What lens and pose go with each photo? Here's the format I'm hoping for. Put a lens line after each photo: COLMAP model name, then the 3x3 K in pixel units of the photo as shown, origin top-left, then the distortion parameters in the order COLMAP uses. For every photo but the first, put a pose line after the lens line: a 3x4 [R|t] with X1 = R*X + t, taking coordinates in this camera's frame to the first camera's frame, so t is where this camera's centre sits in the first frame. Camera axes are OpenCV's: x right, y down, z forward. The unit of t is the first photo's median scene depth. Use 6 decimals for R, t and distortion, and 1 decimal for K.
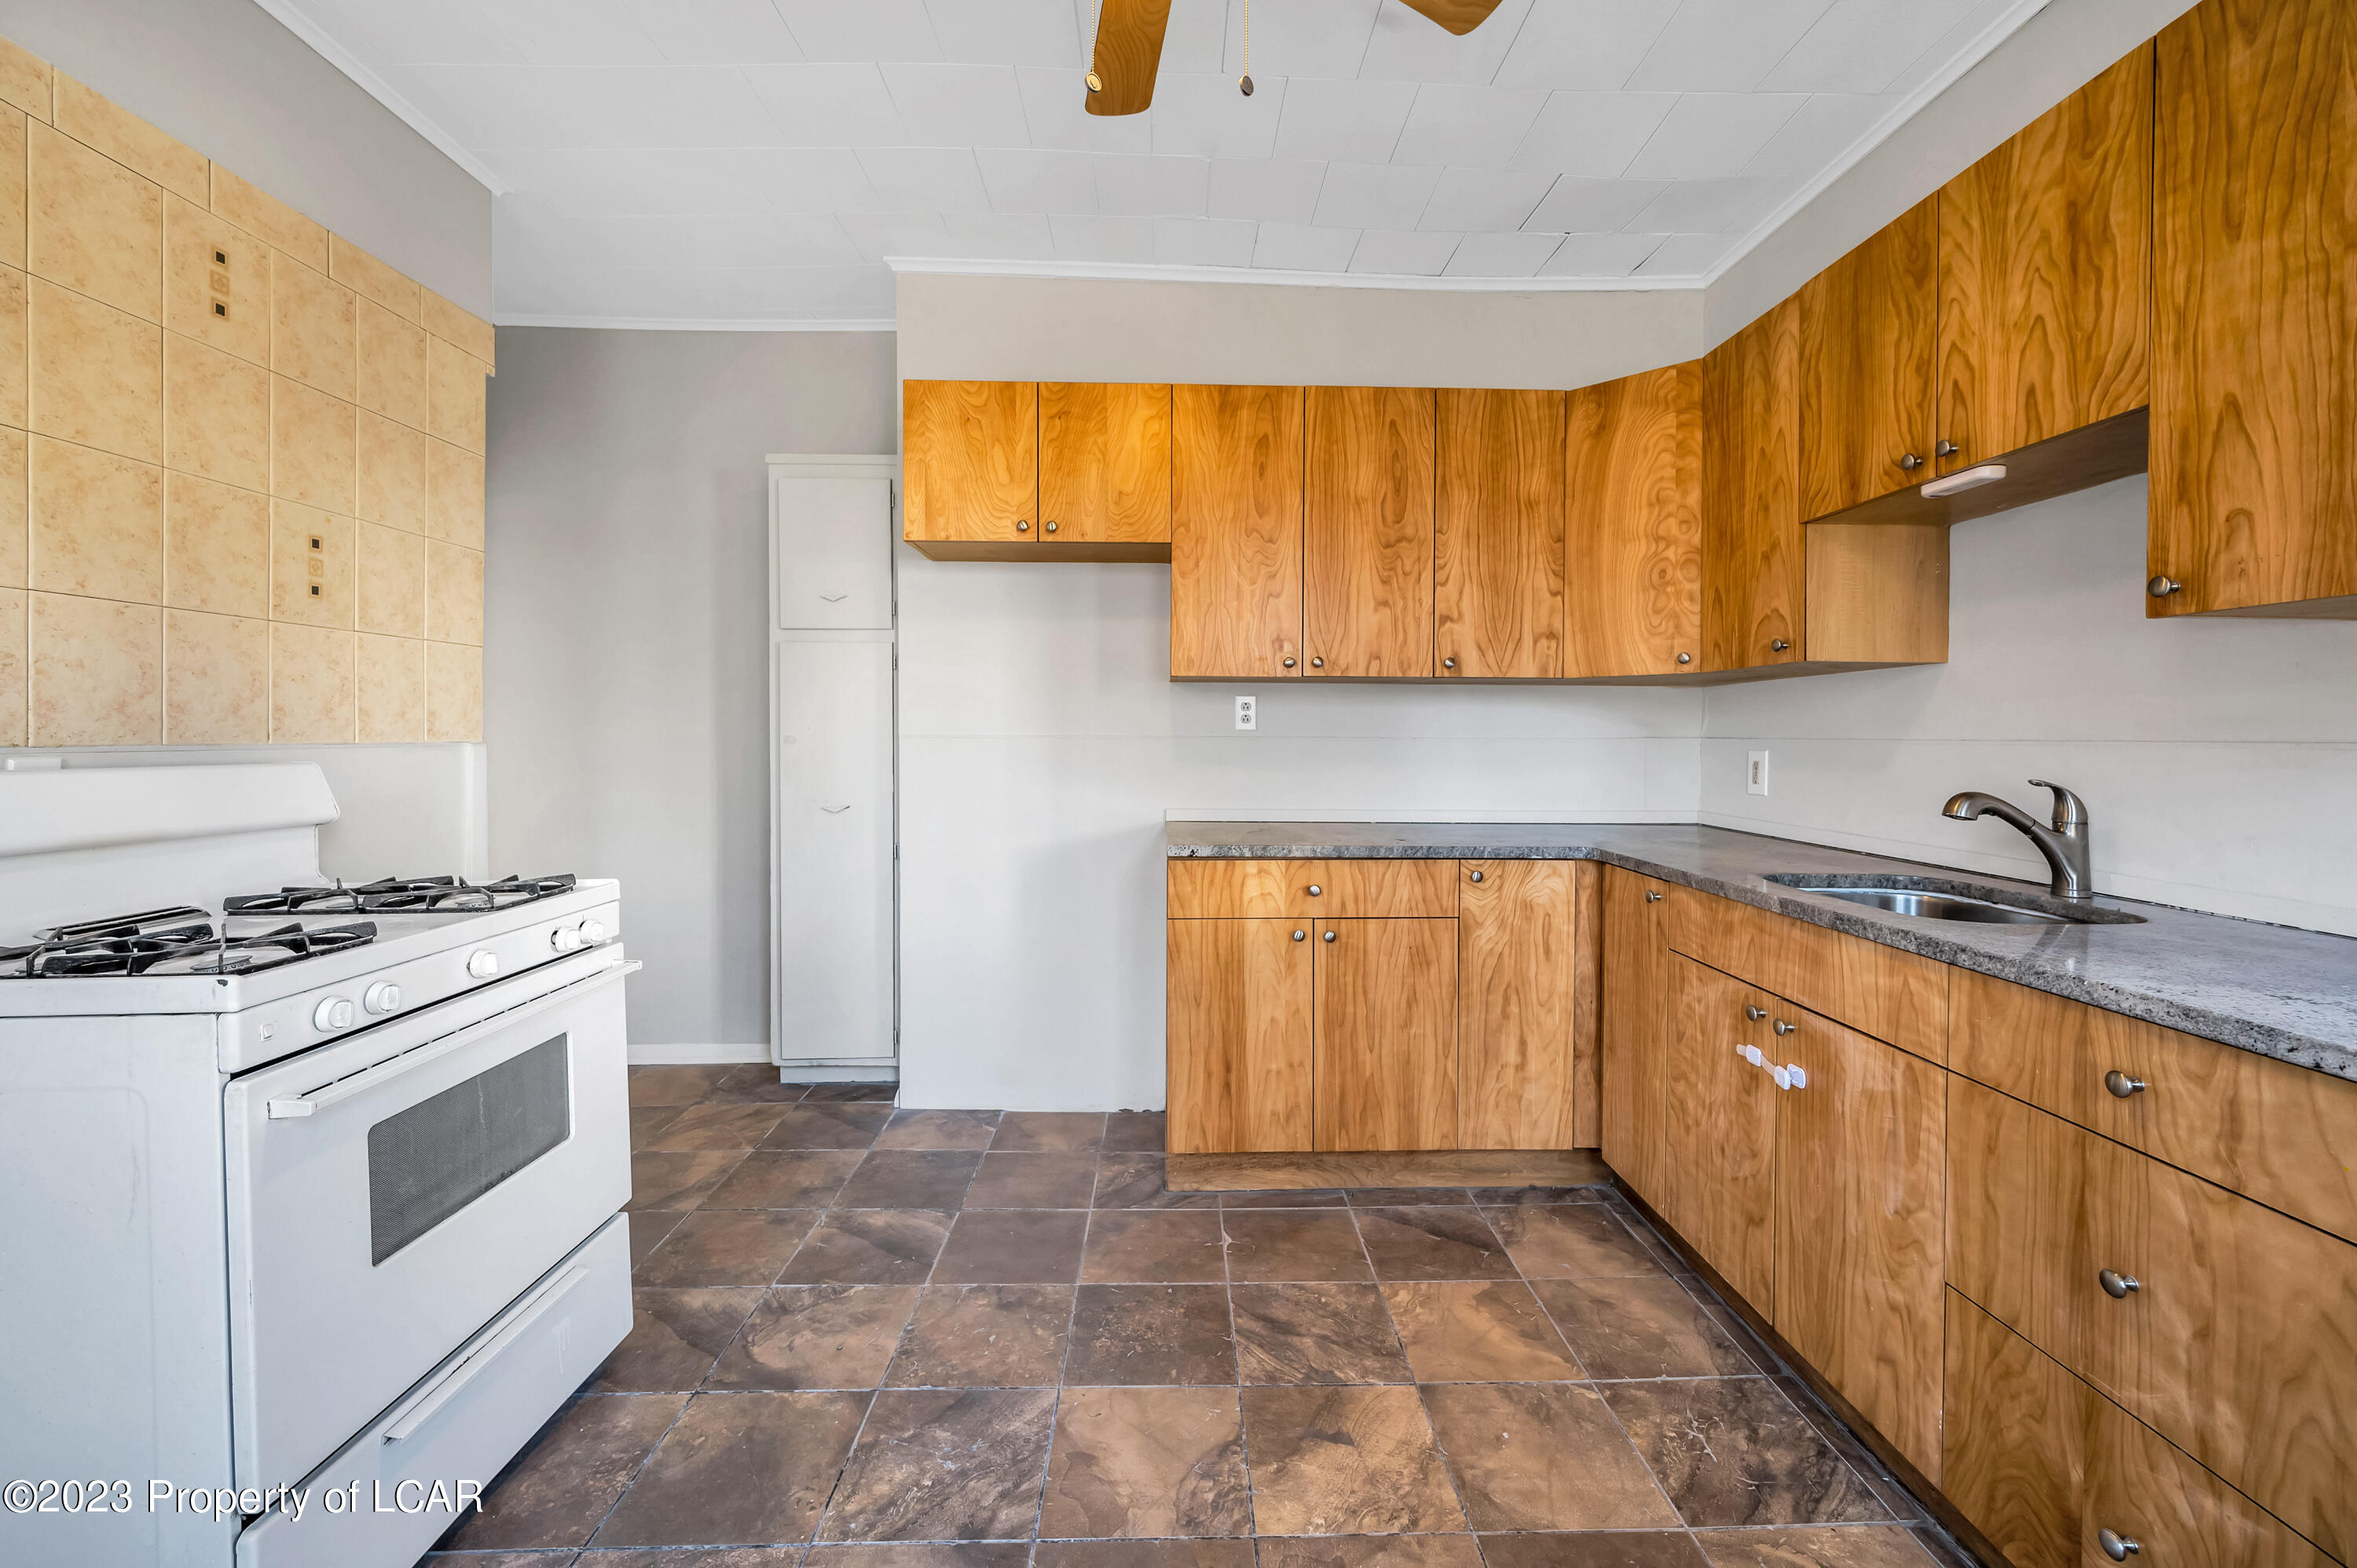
lens RADIAL K [[896.7, 0, 1154.6], [0, 896.7, 743.5], [0, 0, 1]] dist [0.000377, 0.000162]
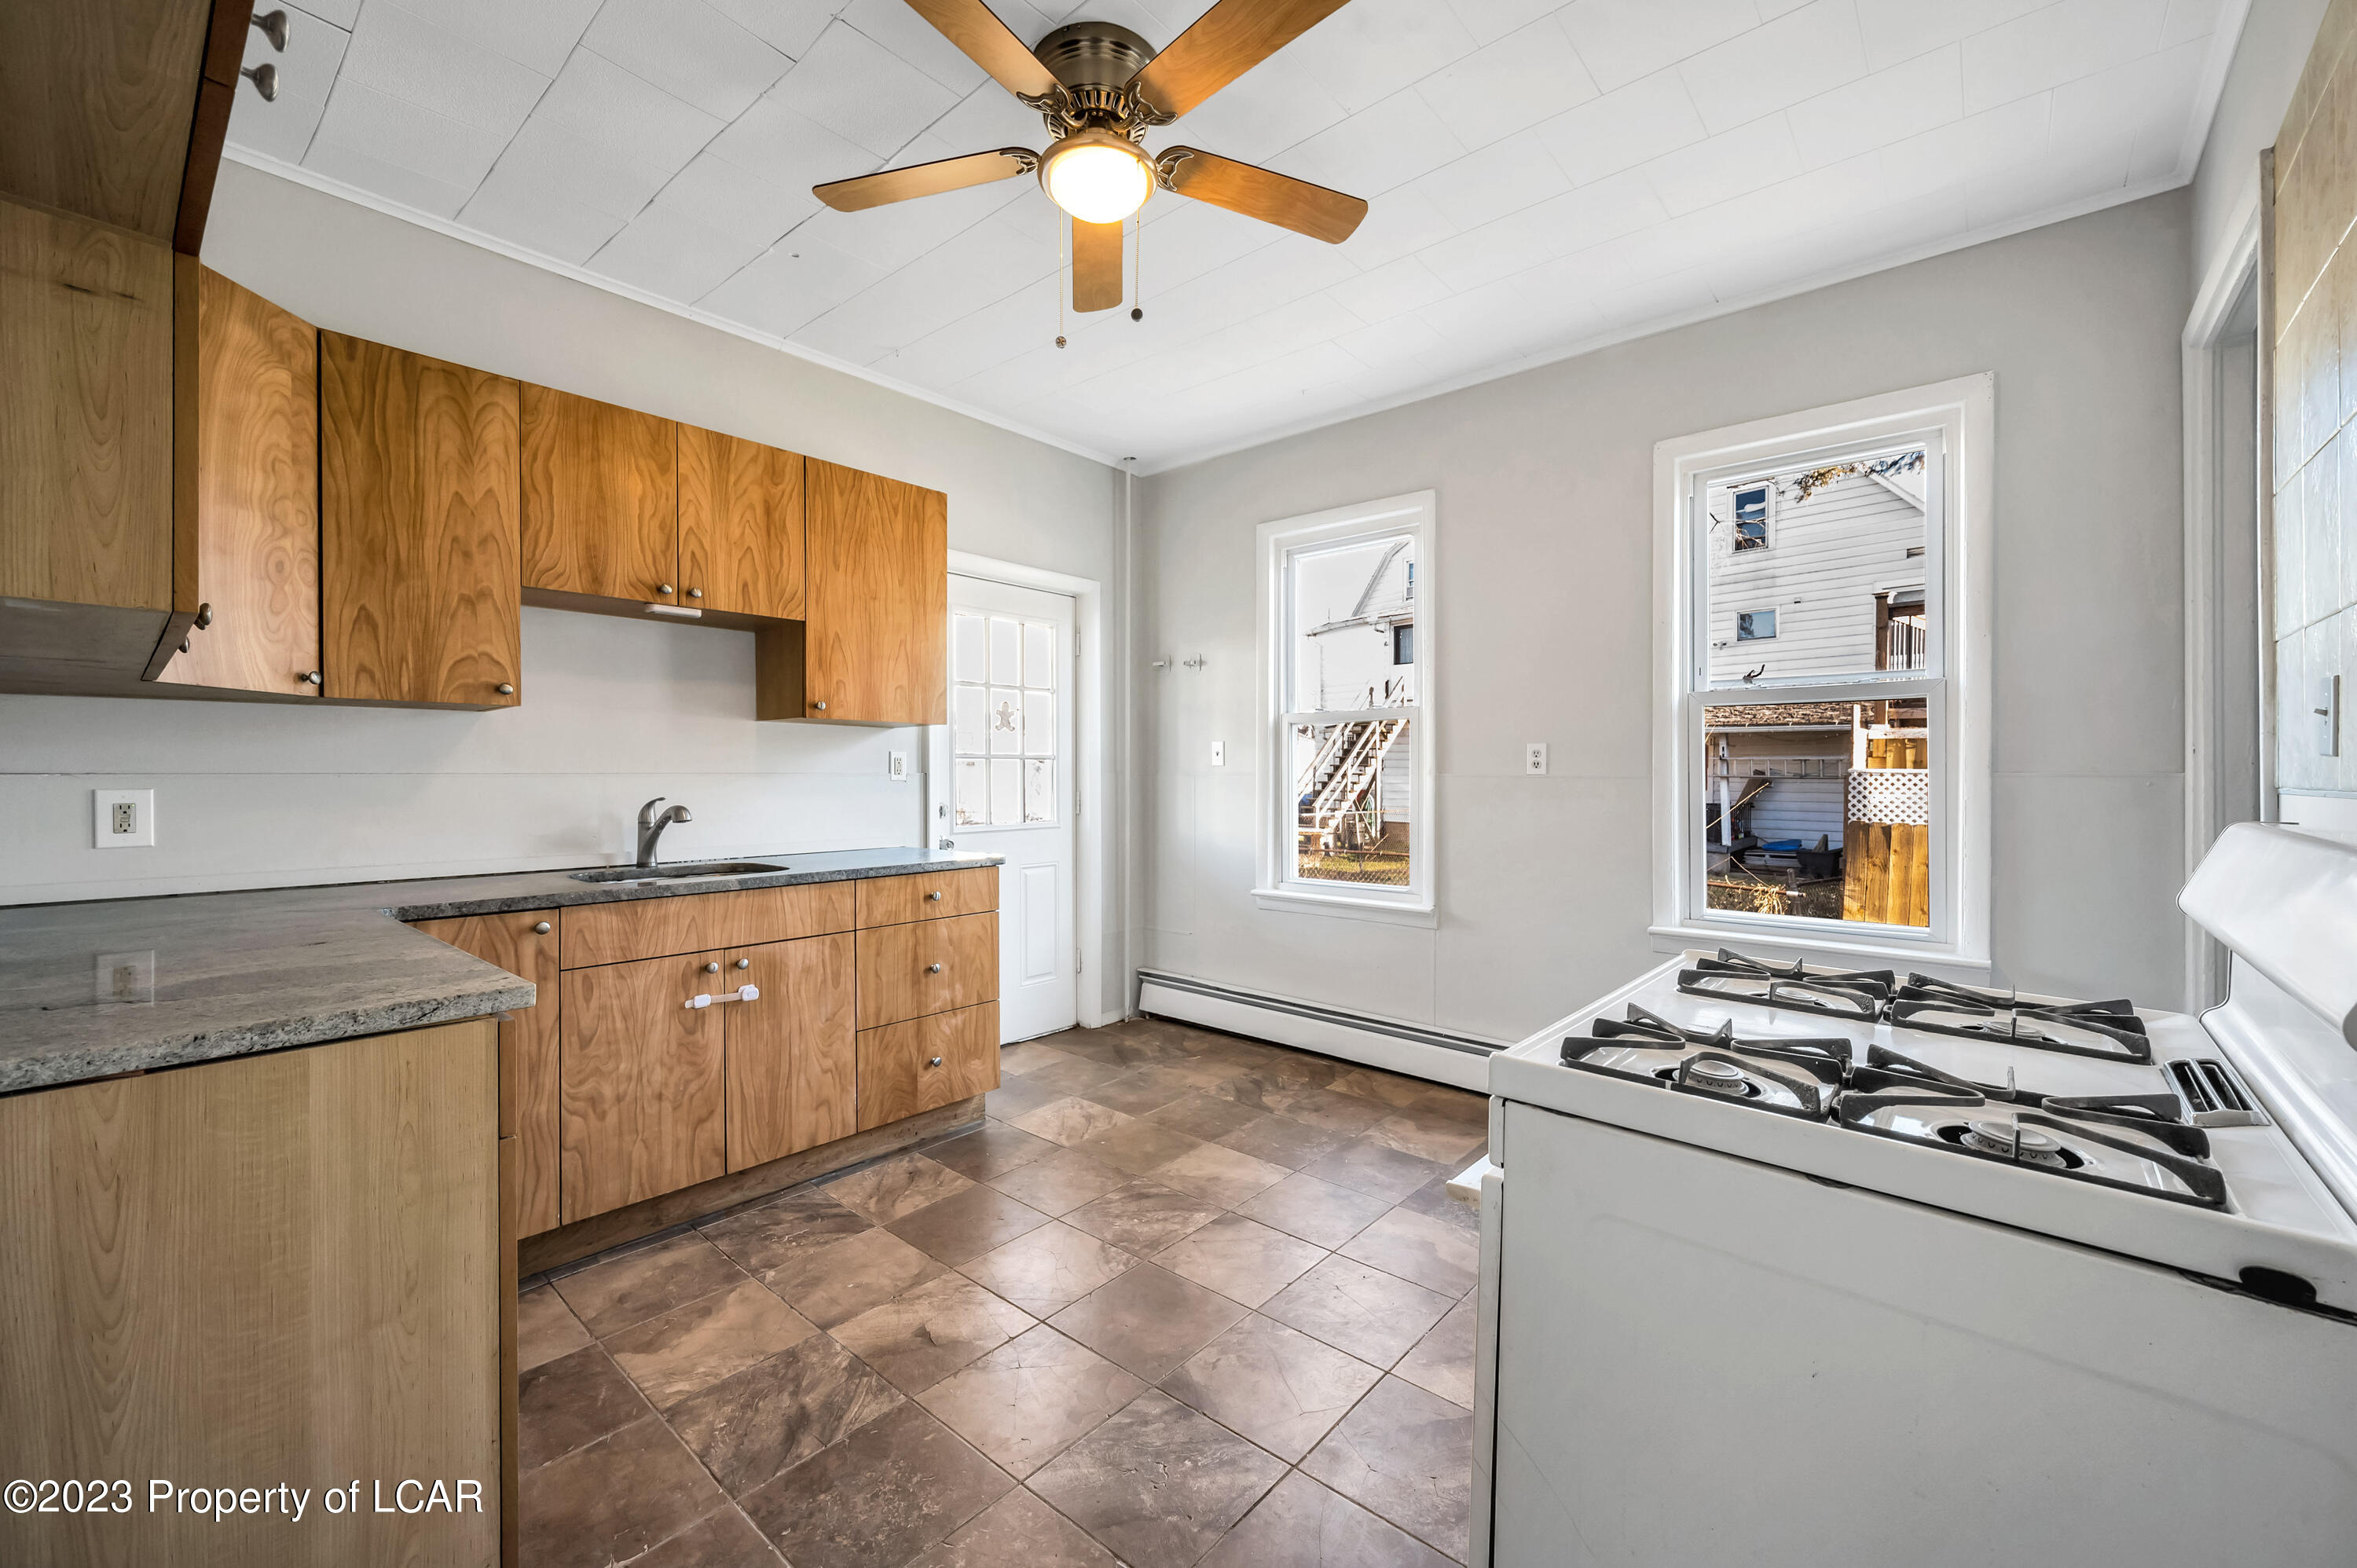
lens RADIAL K [[940.3, 0, 1202.2], [0, 940.3, 785.5], [0, 0, 1]] dist [0.003240, -0.000404]
pose [[-0.757291, -0.014111, 0.652925, -0.822413], [0.002999, 0.999681, 0.025084, -0.019217], [-0.653070, 0.020954, -0.757007, 1.511035]]
